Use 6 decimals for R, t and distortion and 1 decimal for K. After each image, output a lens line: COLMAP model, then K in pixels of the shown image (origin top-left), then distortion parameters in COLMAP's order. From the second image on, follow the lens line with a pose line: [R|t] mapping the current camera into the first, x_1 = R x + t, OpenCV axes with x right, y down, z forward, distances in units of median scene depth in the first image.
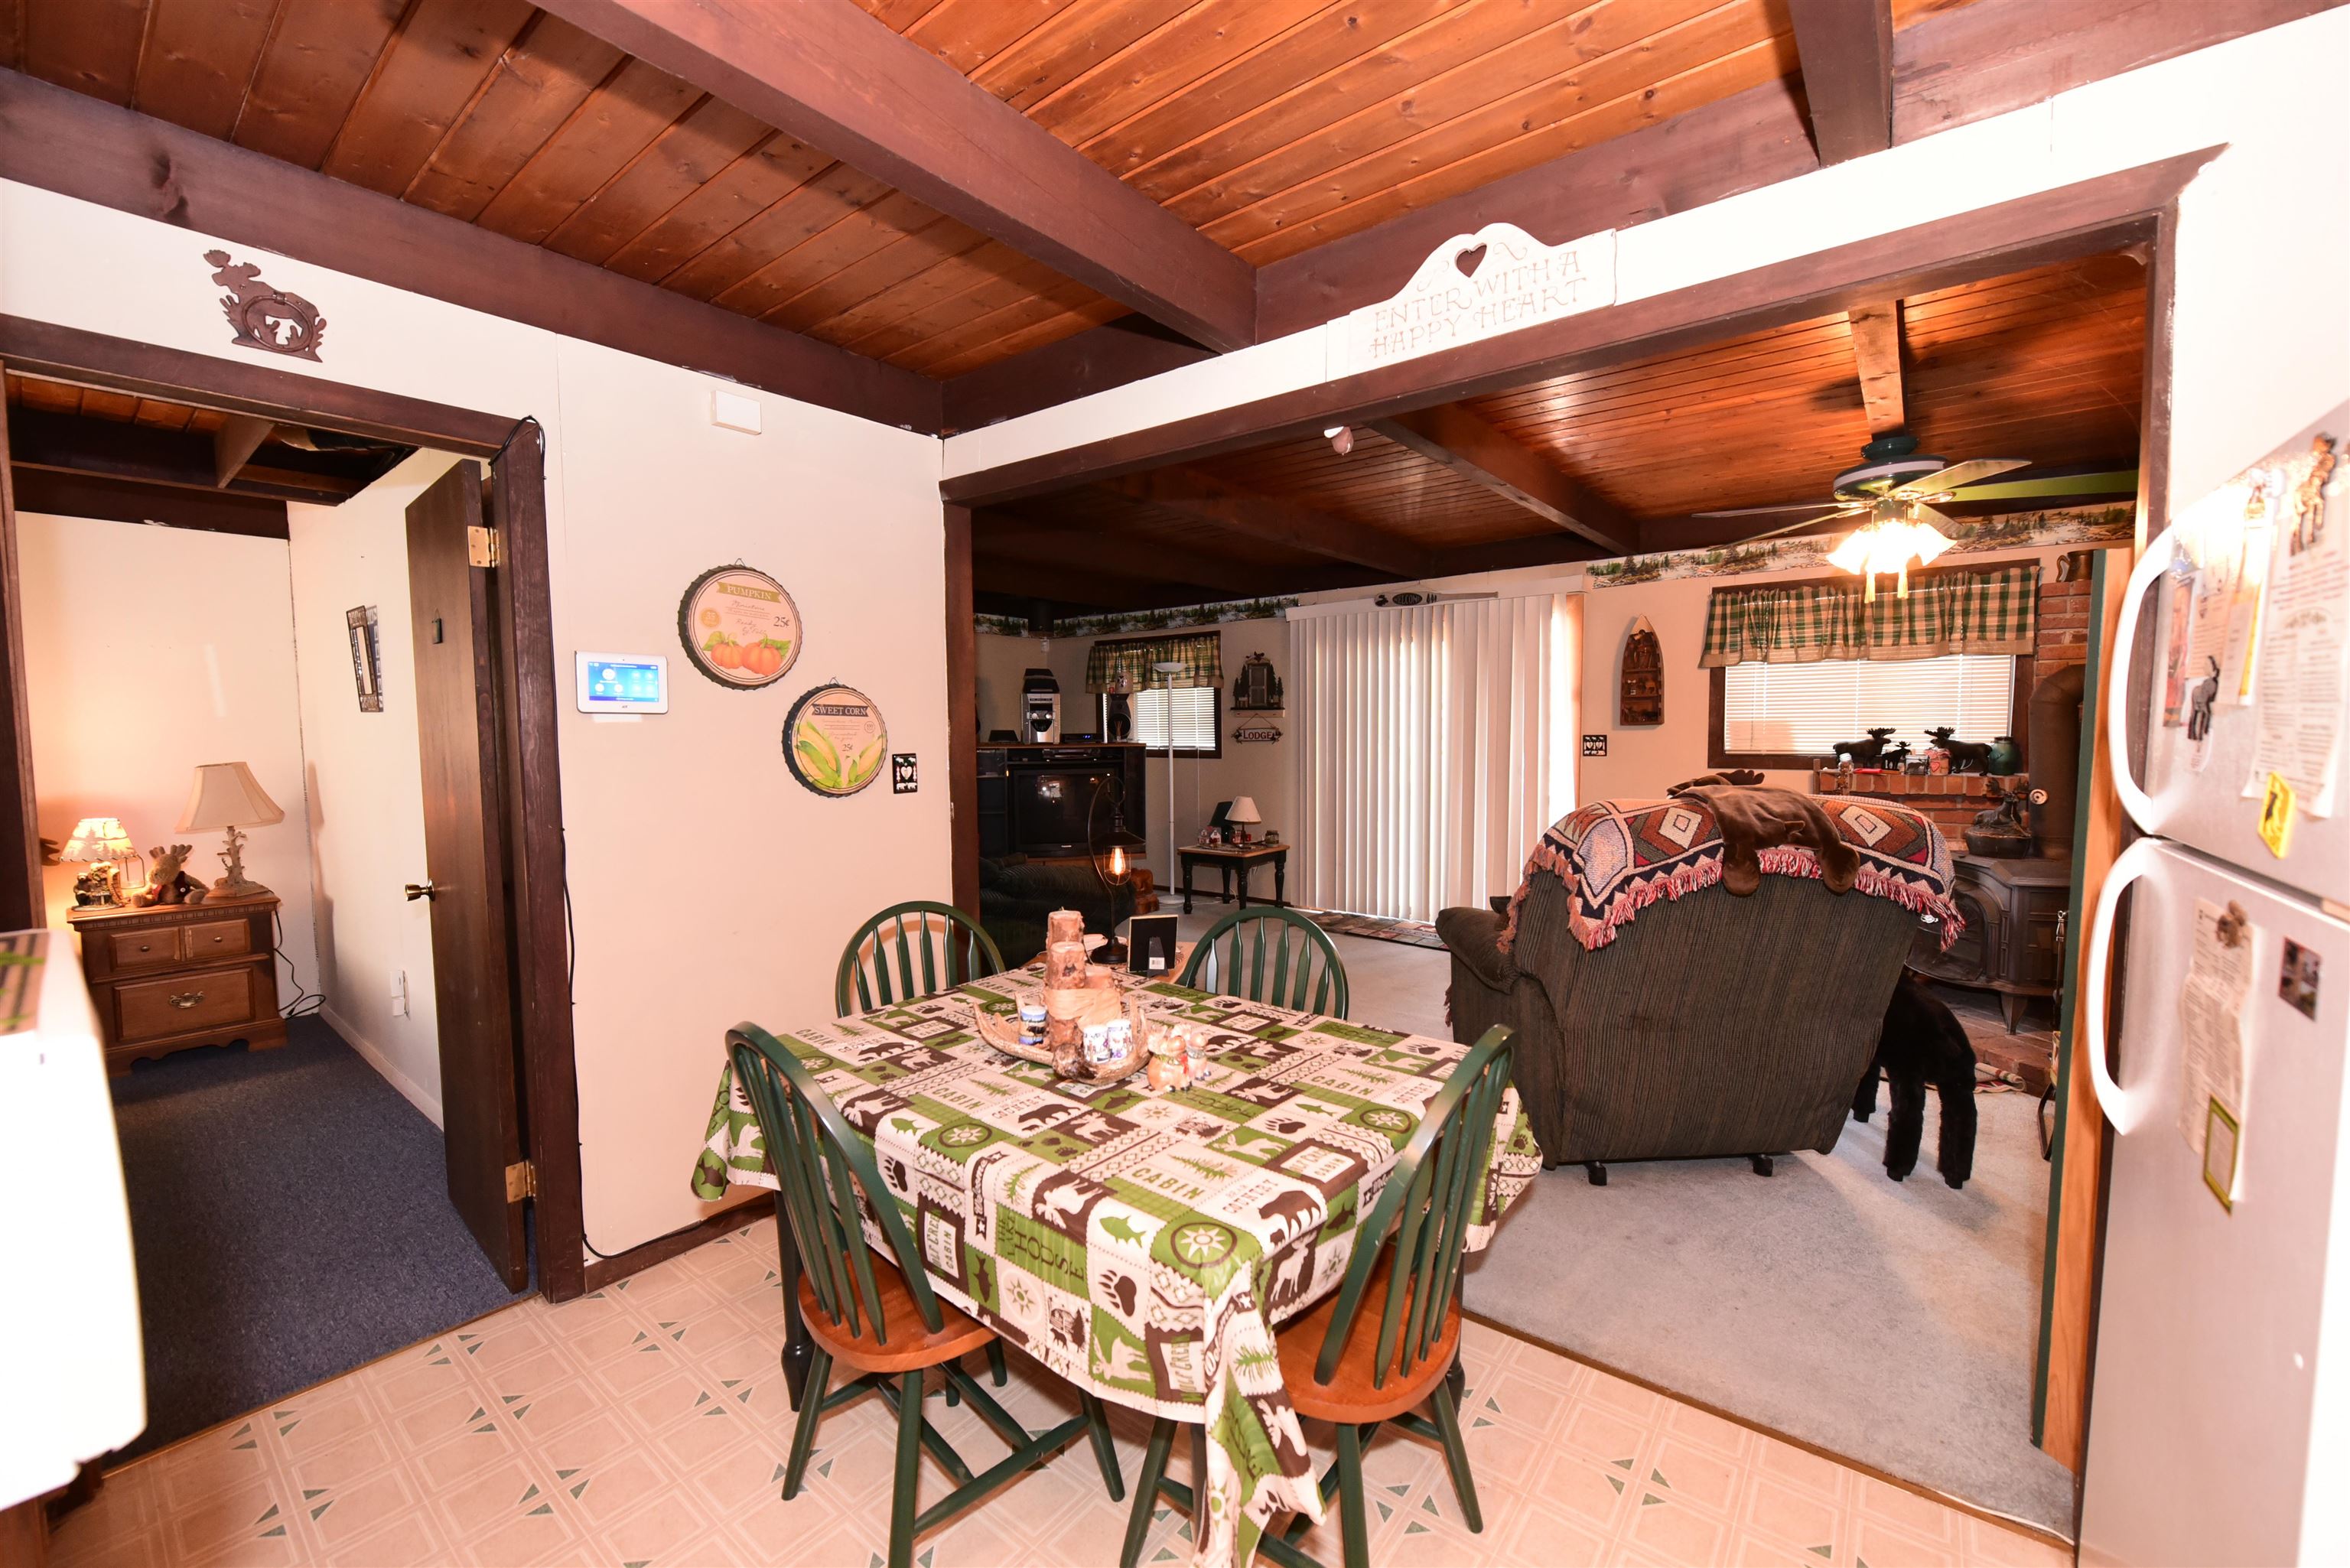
lens RADIAL K [[927.6, 0, 1184.9], [0, 927.6, 782.9], [0, 0, 1]] dist [-0.006962, -0.001003]
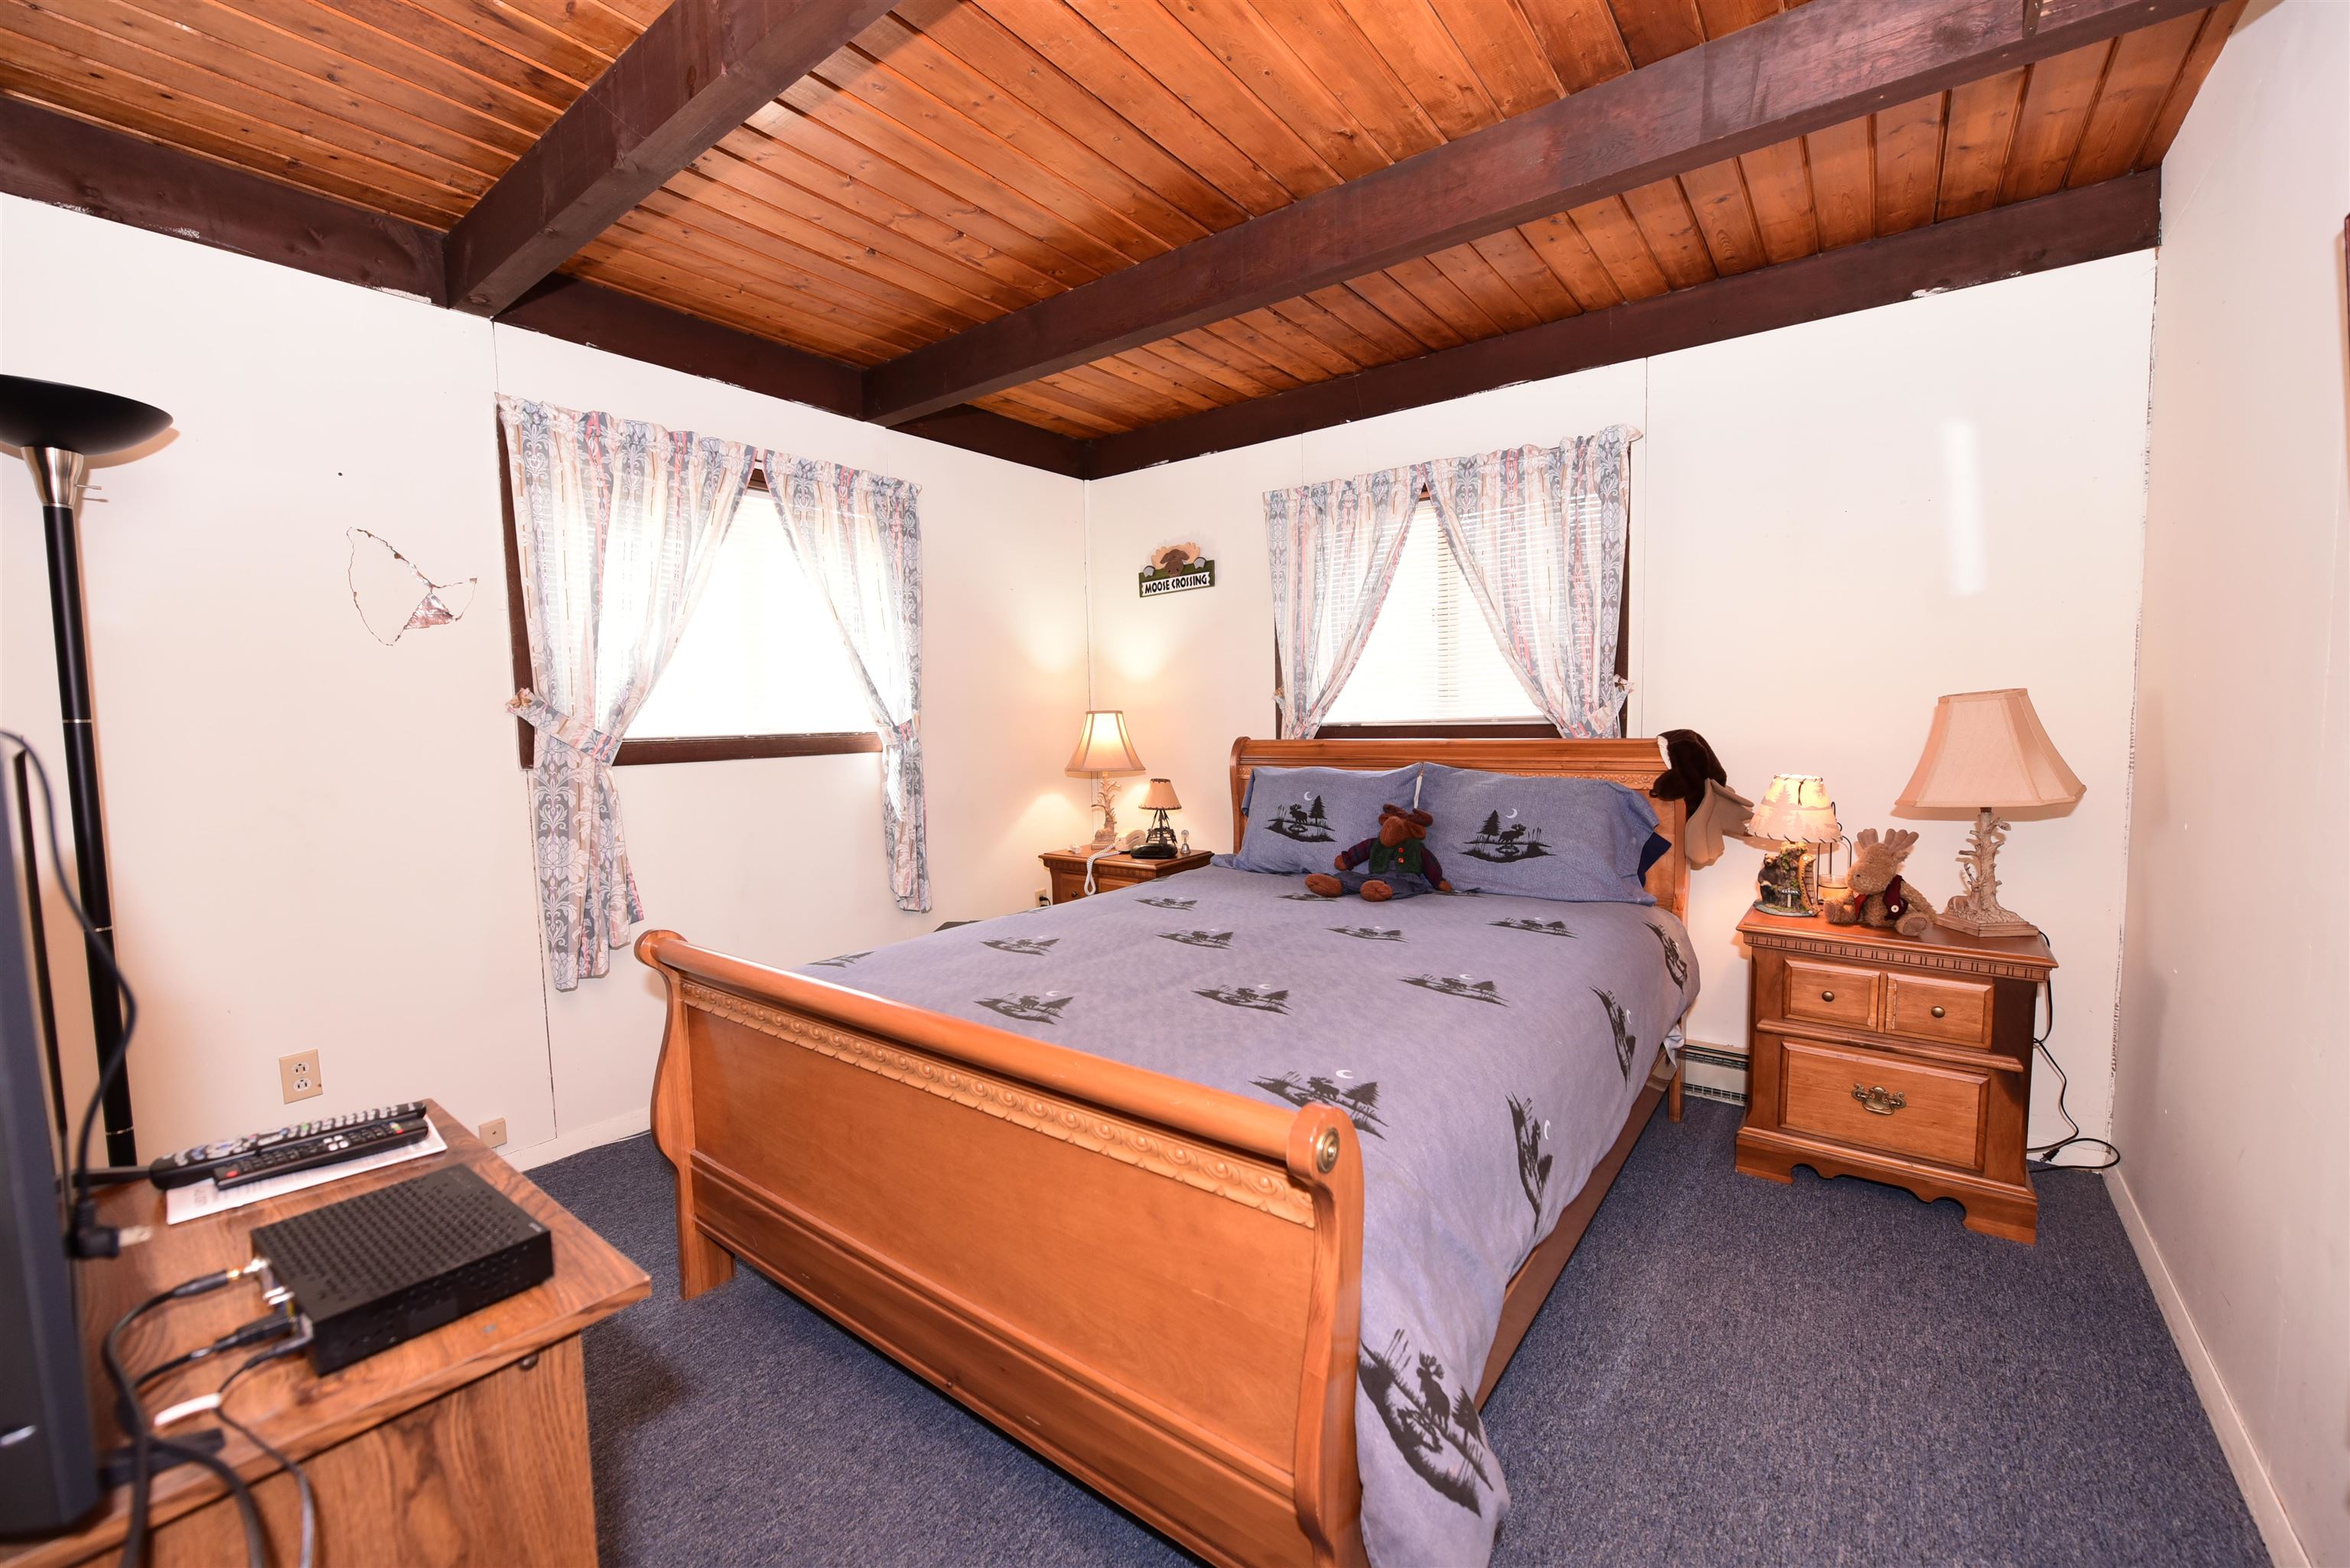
lens RADIAL K [[927.6, 0, 1184.9], [0, 927.6, 782.9], [0, 0, 1]] dist [-0.006962, -0.001003]
pose [[0.026562, 0.081090, -0.996353, -0.829817], [-0.046388, 0.995731, 0.079802, 0.019641], [0.998570, 0.044099, 0.030210, 0.833185]]
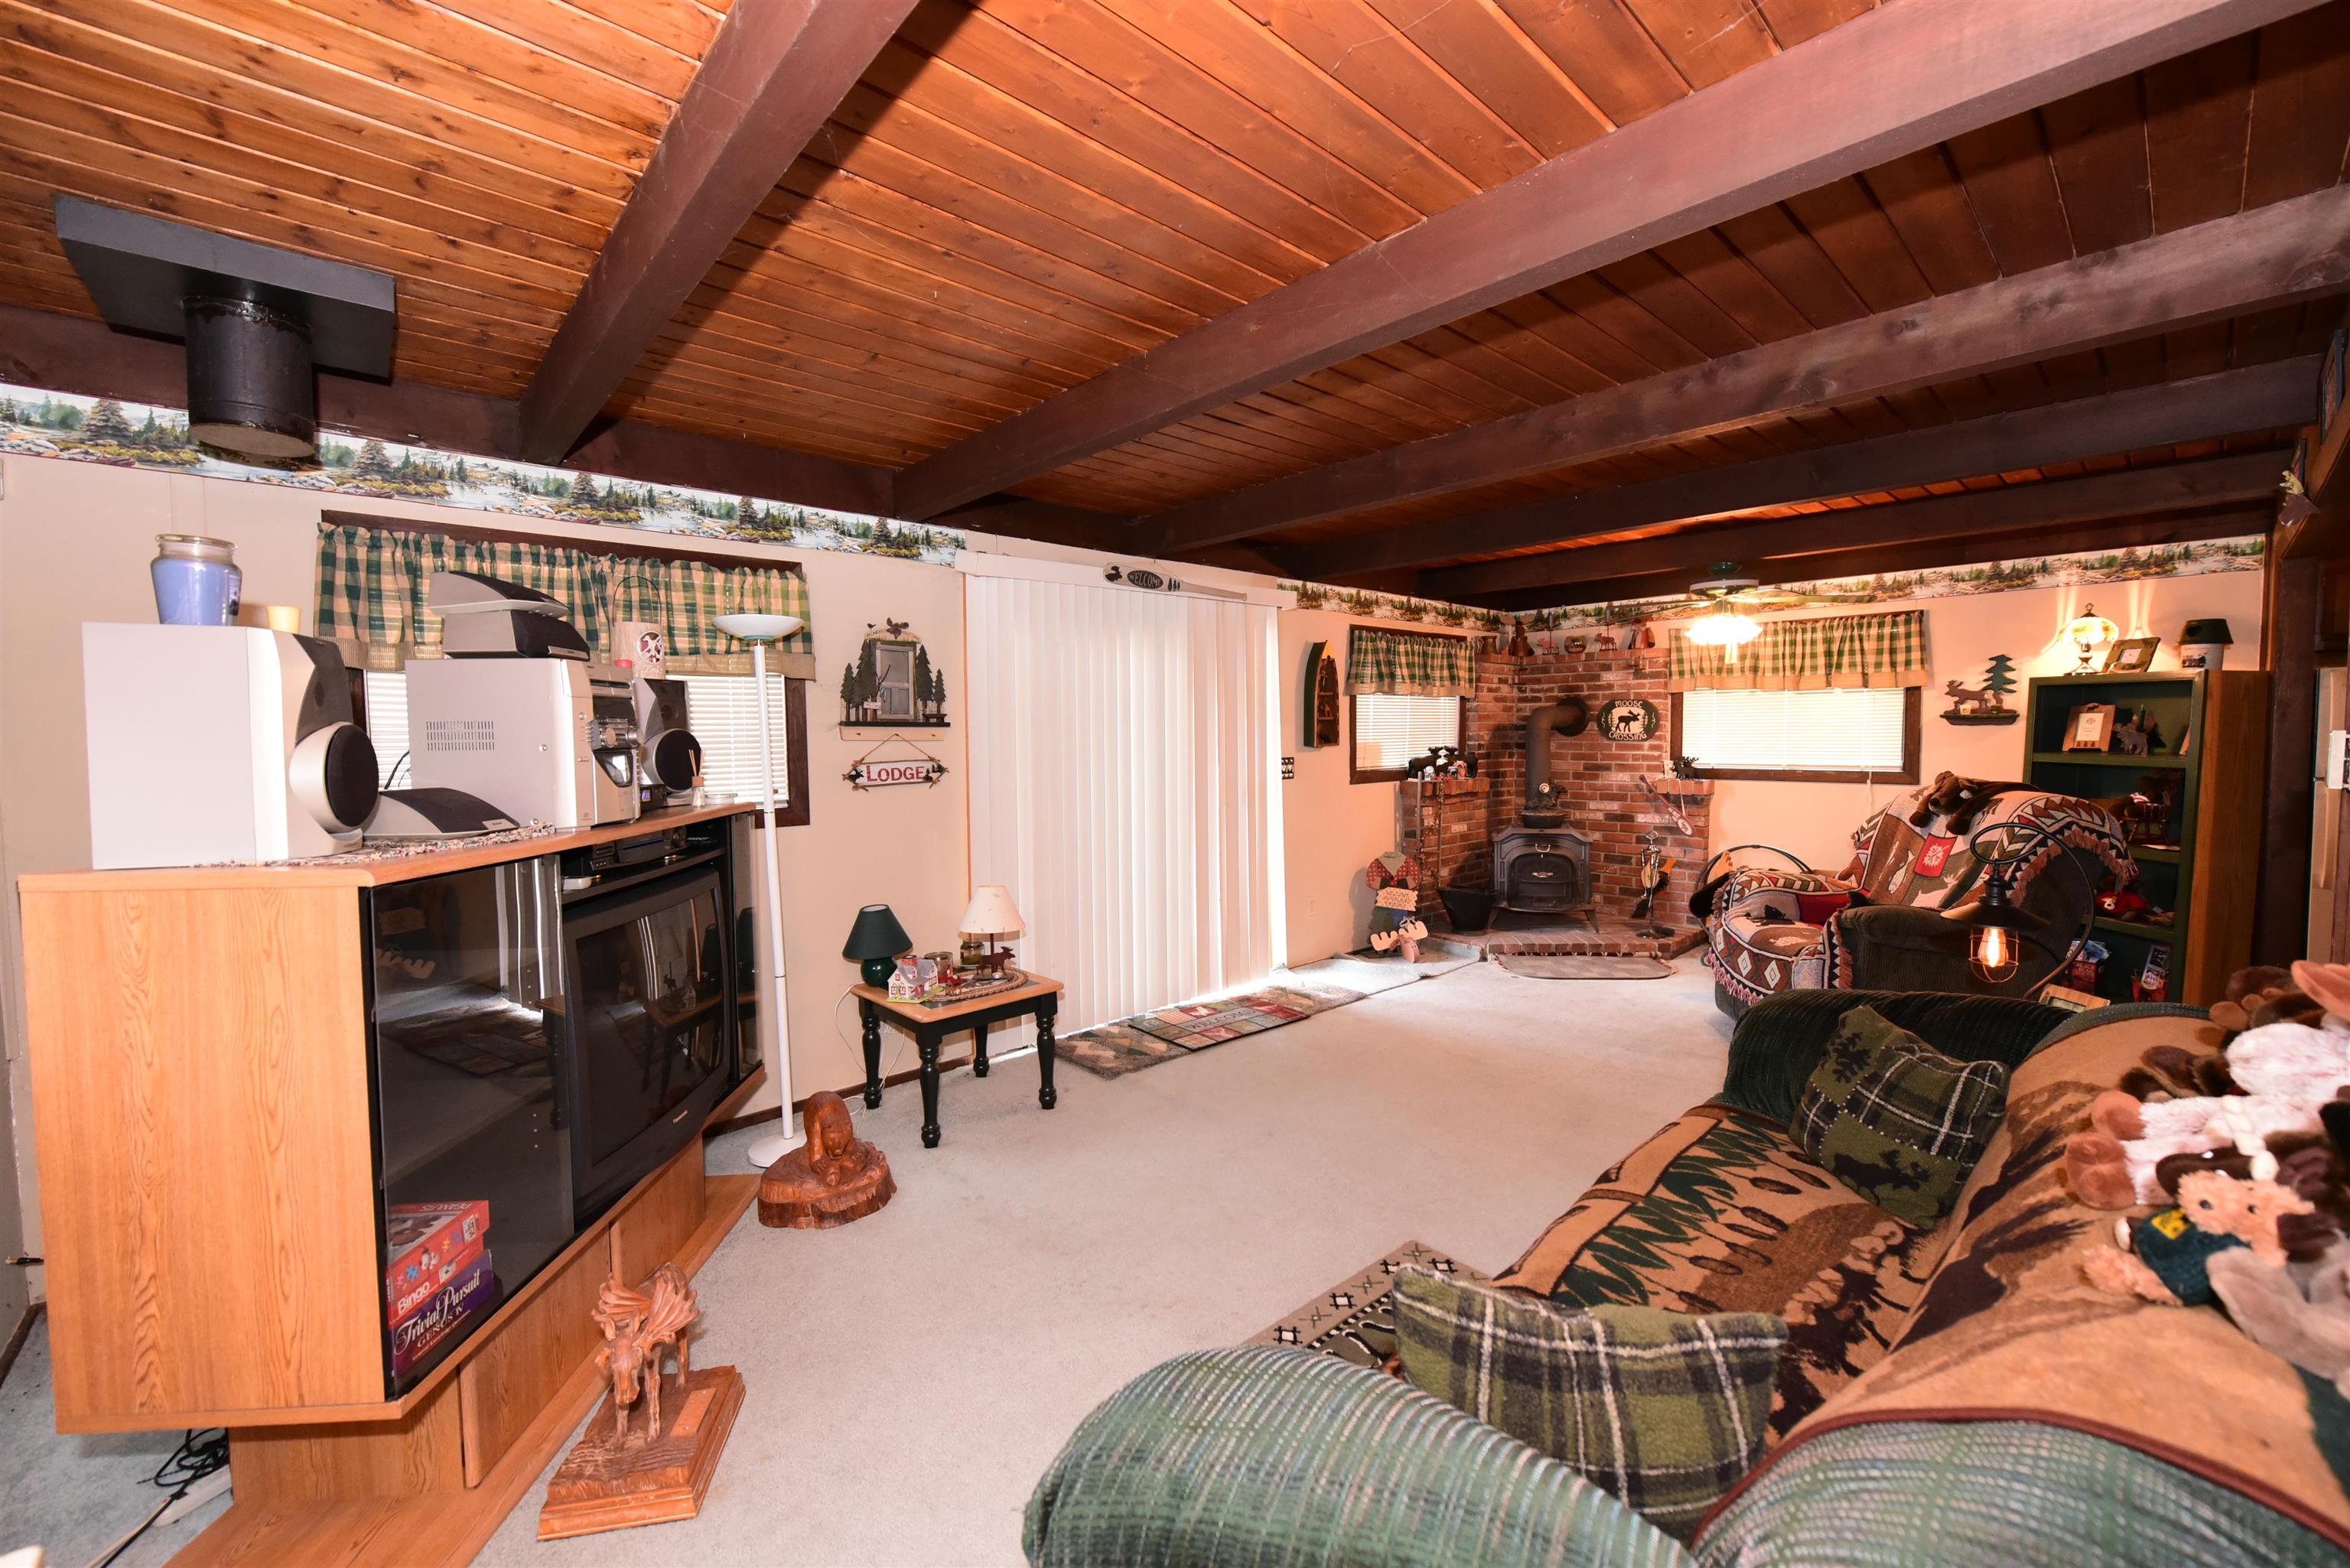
lens RADIAL K [[927.6, 0, 1184.9], [0, 927.6, 782.9], [0, 0, 1]] dist [-0.006962, -0.001003]
pose [[0.162717, -0.045566, 0.985620, -1.189886], [0.072195, 0.996805, 0.034164, -0.146809], [-0.984028, 0.065598, 0.165487, 2.091188]]
